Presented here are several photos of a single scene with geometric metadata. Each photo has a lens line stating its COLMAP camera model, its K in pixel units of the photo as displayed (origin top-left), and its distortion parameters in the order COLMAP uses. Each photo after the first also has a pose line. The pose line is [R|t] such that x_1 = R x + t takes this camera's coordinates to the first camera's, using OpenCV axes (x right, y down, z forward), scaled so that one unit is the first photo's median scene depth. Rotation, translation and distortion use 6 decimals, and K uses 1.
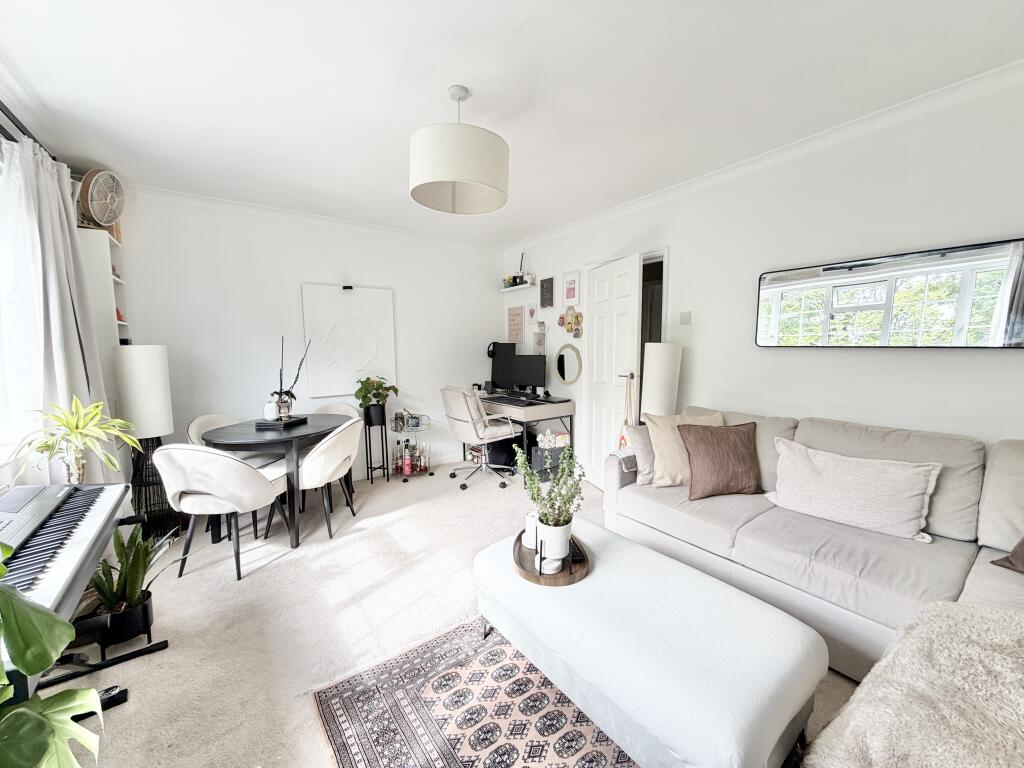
lens RADIAL K [[408.8, 0, 508.4], [0, 408.8, 386.1], [0, 0, 1]] dist [-0.000335, -0.000120]
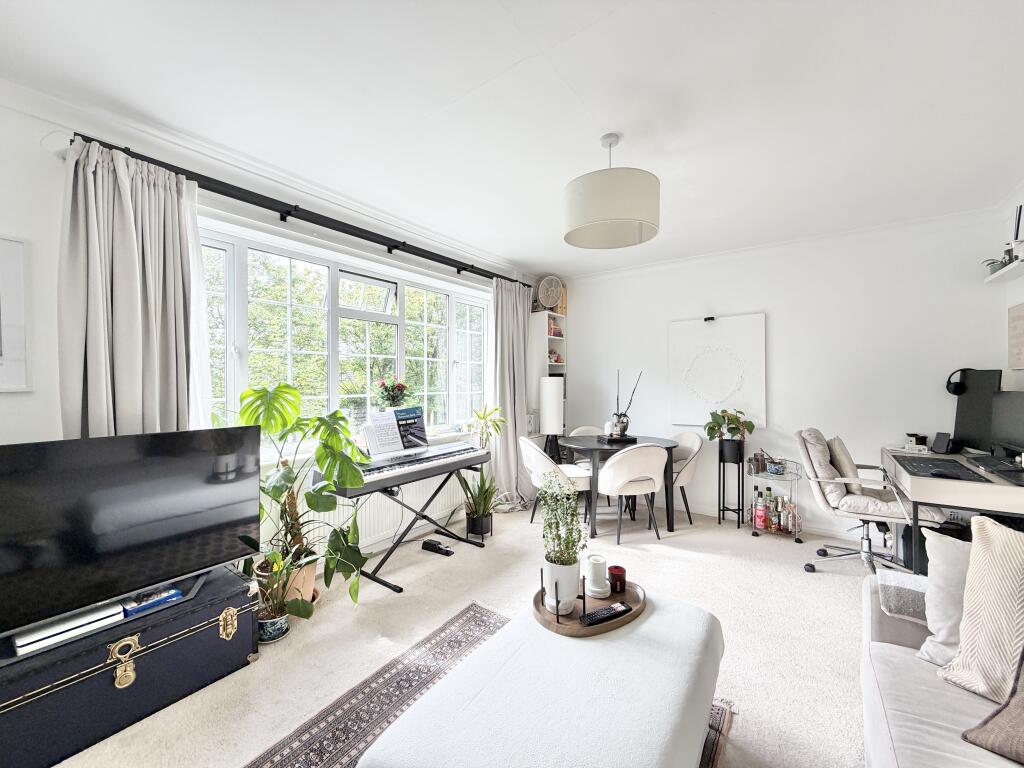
lens RADIAL K [[408.8, 0, 508.4], [0, 408.8, 386.1], [0, 0, 1]] dist [-0.000335, -0.000120]
pose [[0.310853, 0.014350, -0.950350, 0.395838], [-0.089100, 0.995923, -0.014106, -0.017781], [0.946272, 0.089061, 0.310864, 0.227383]]
